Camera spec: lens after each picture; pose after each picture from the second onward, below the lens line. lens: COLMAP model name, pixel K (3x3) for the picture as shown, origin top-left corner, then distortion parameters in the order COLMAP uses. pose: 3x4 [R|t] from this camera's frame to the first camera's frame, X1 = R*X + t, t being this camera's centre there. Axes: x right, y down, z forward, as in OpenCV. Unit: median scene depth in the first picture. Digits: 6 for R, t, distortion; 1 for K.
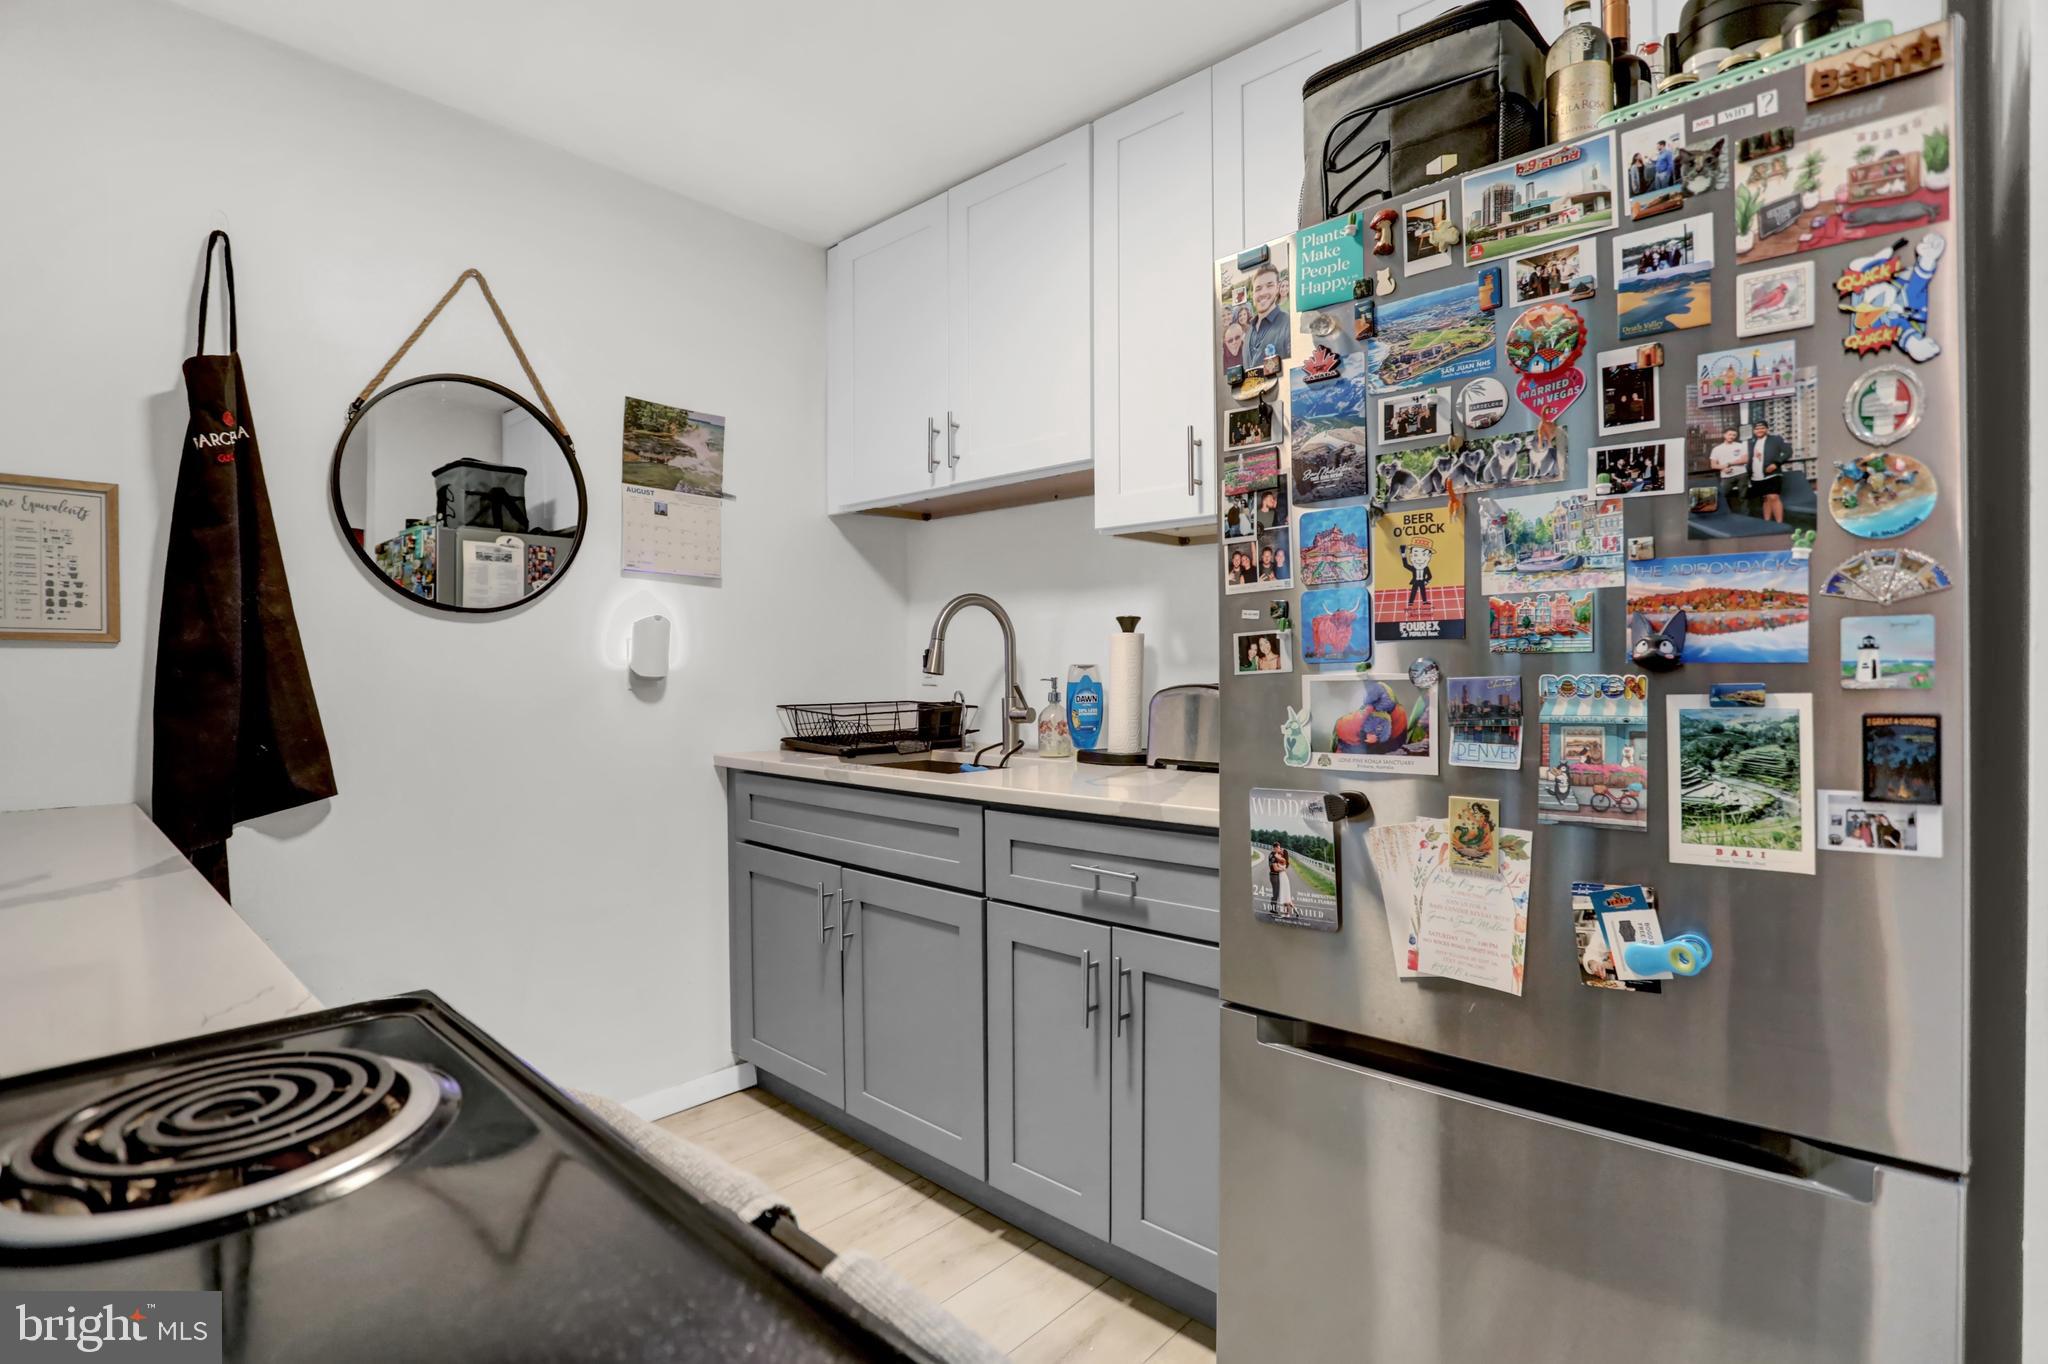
lens RADIAL K [[984.5, 0, 1030.7], [0, 984.5, 680.9], [0, 0, 1]] dist [-0.080446, 0.036869]
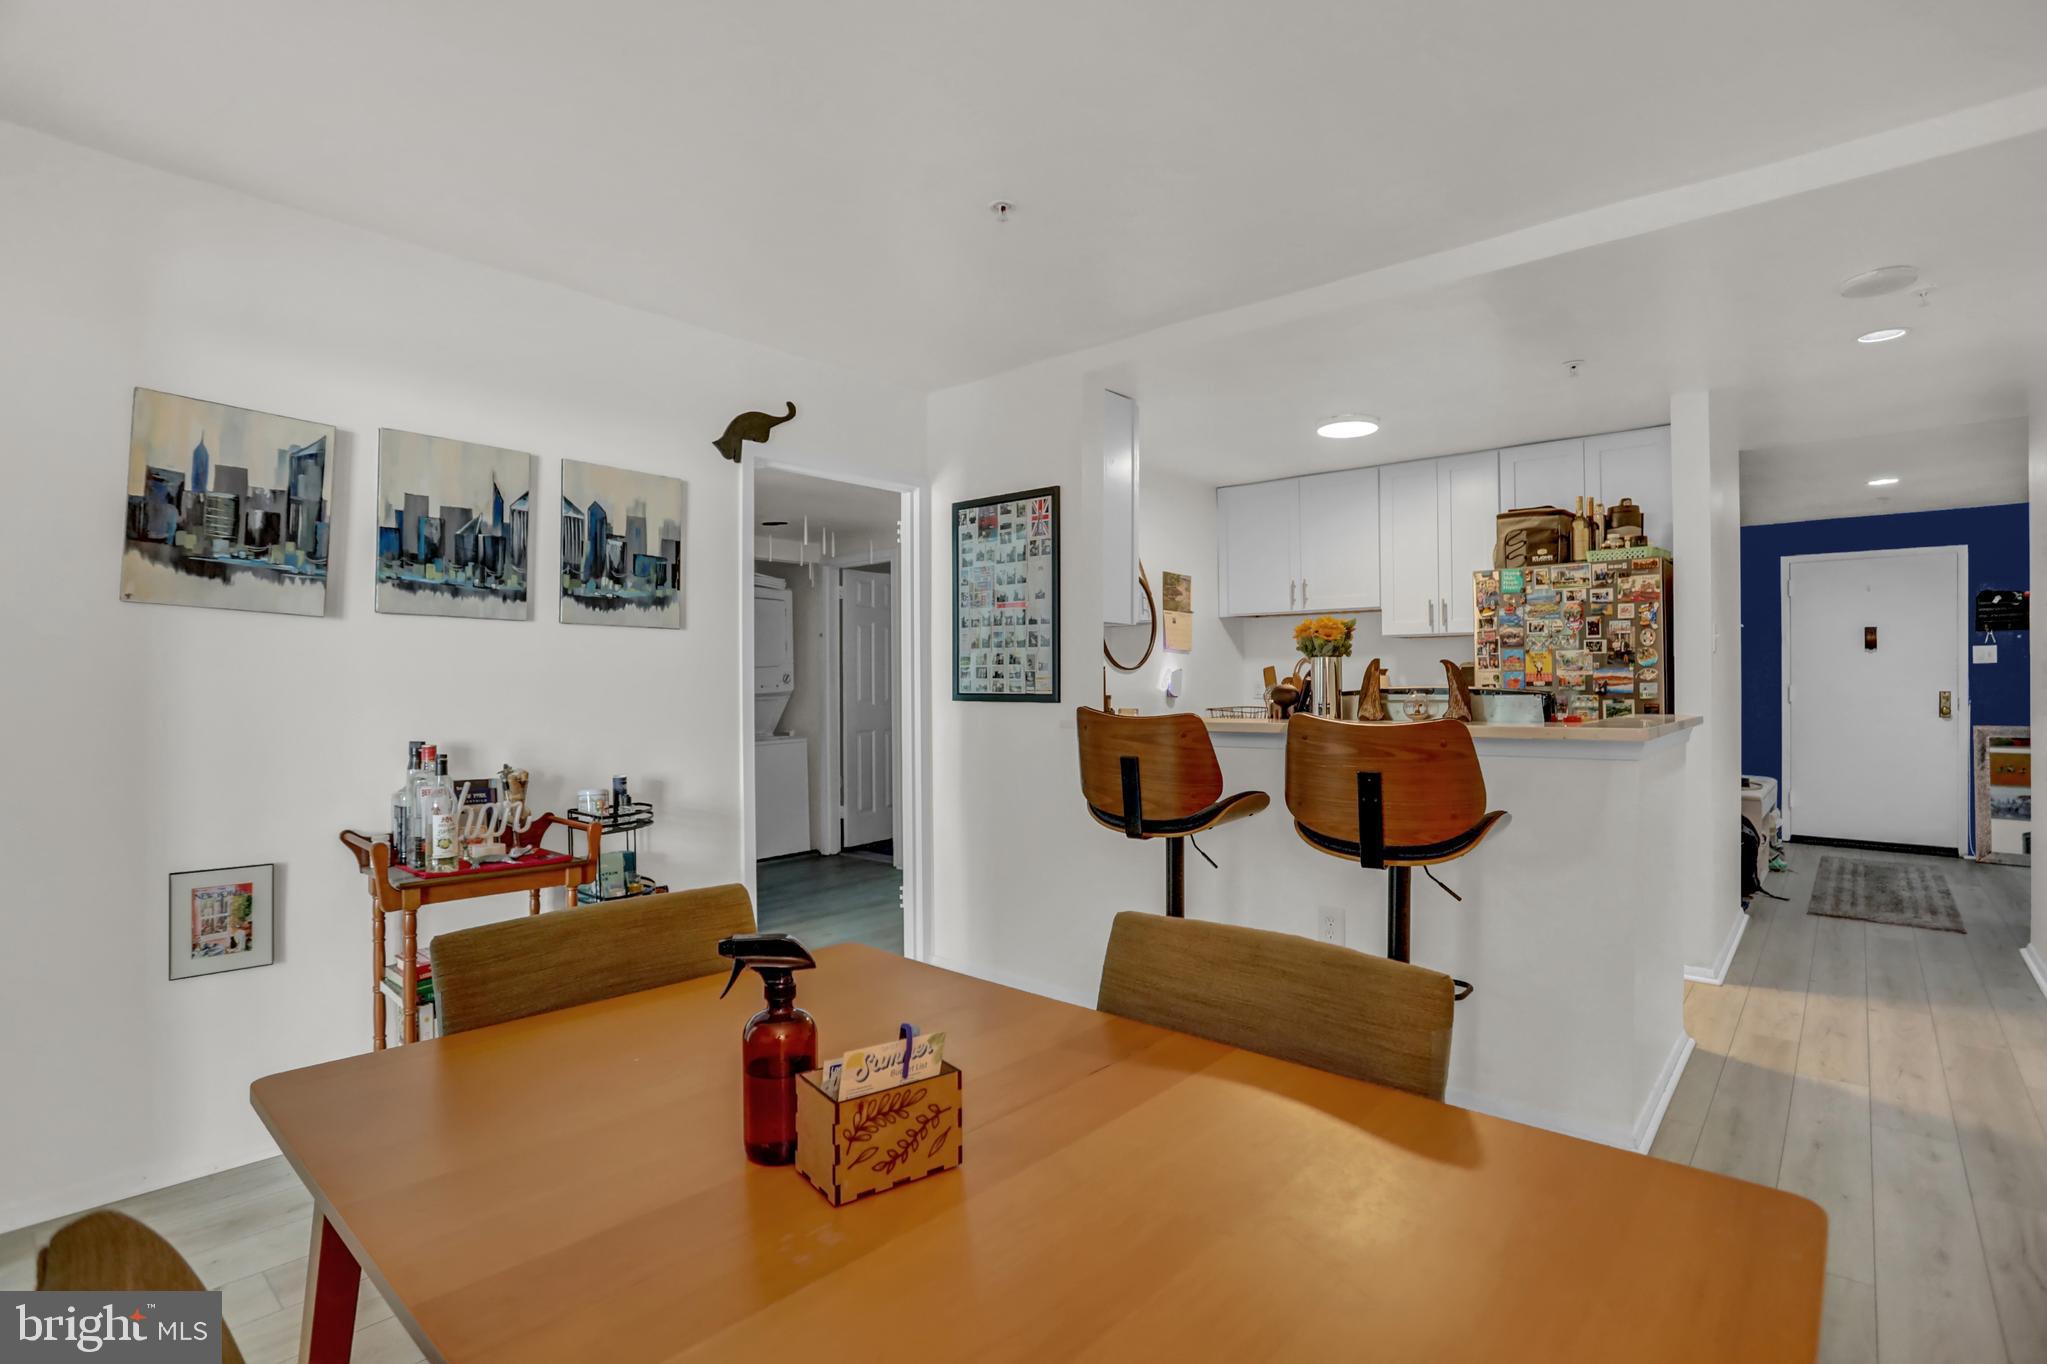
lens RADIAL K [[994.7, 0, 1019.3], [0, 994.7, 684.0], [0, 0, 1]] dist [-0.070223, 0.027753]
pose [[0.999667, -0.006522, 0.024951, -1.808998], [0.006685, 0.999957, -0.006428, -0.042347], [-0.024908, 0.006593, 0.999668, -2.897966]]
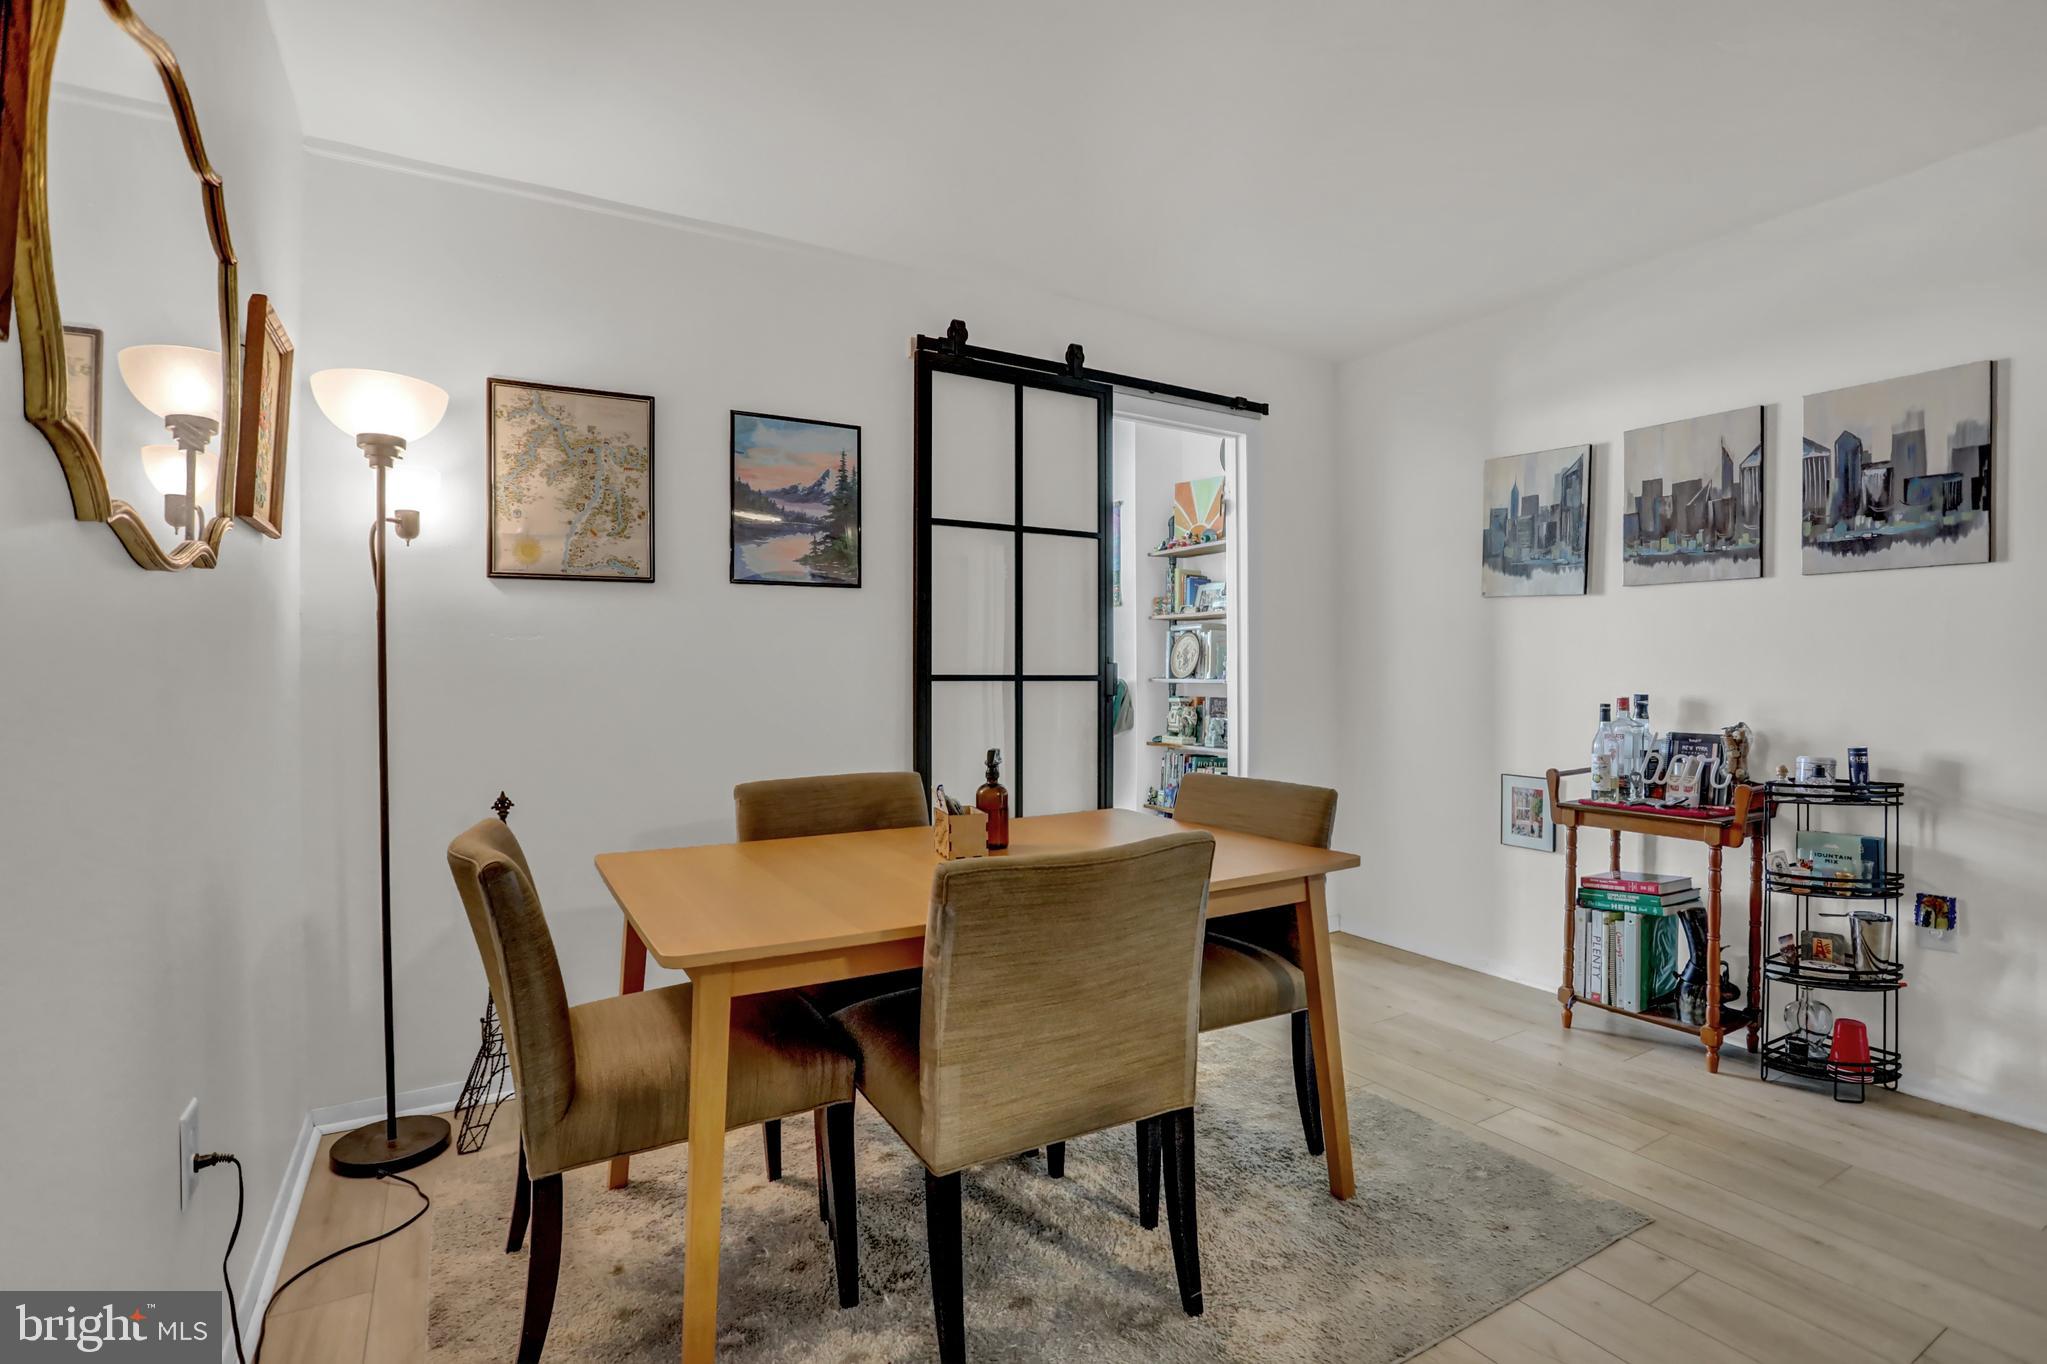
lens RADIAL K [[984.0, 0, 1030.2], [0, 984.0, 680.9], [0, 0, 1]] dist [-0.080446, 0.036869]
pose [[-0.290419, 0.002368, -0.956897, -0.011836], [-0.002458, 0.999992, 0.003221, 0.034890], [0.956896, 0.003288, -0.290411, -1.253613]]
